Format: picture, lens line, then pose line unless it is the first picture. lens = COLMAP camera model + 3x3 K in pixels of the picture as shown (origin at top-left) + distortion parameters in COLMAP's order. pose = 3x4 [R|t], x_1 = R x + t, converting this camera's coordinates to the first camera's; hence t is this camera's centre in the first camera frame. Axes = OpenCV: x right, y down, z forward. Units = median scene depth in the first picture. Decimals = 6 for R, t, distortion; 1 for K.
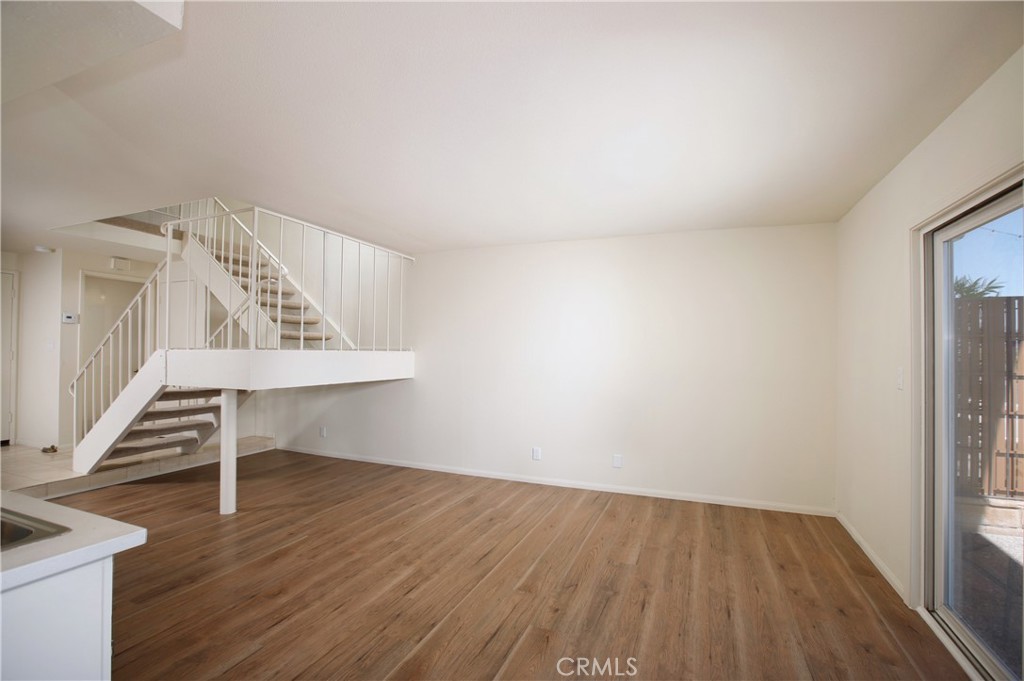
lens RADIAL K [[472.8, 0, 510.3], [0, 472.8, 345.9], [0, 0, 1]] dist [-0.000342, 0.000374]
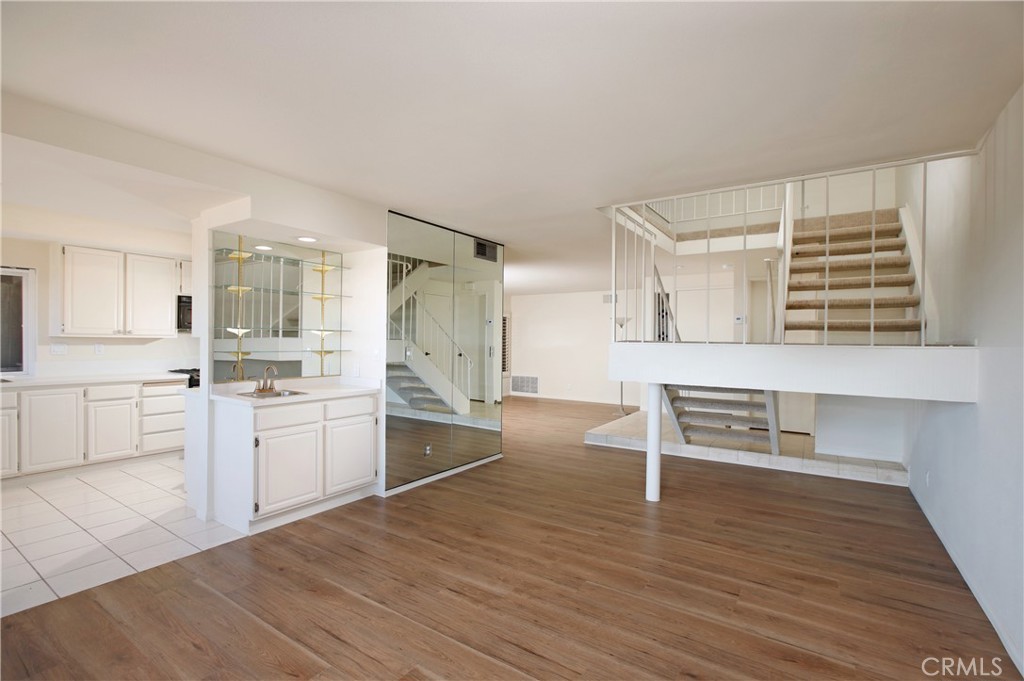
lens RADIAL K [[472.8, 0, 510.3], [0, 472.8, 345.9], [0, 0, 1]] dist [-0.000342, 0.000374]
pose [[-0.213092, -0.009548, -0.976985, 0.602768], [0.005722, 0.999923, -0.011021, 0.029585], [0.977015, -0.007938, -0.213021, 1.133810]]
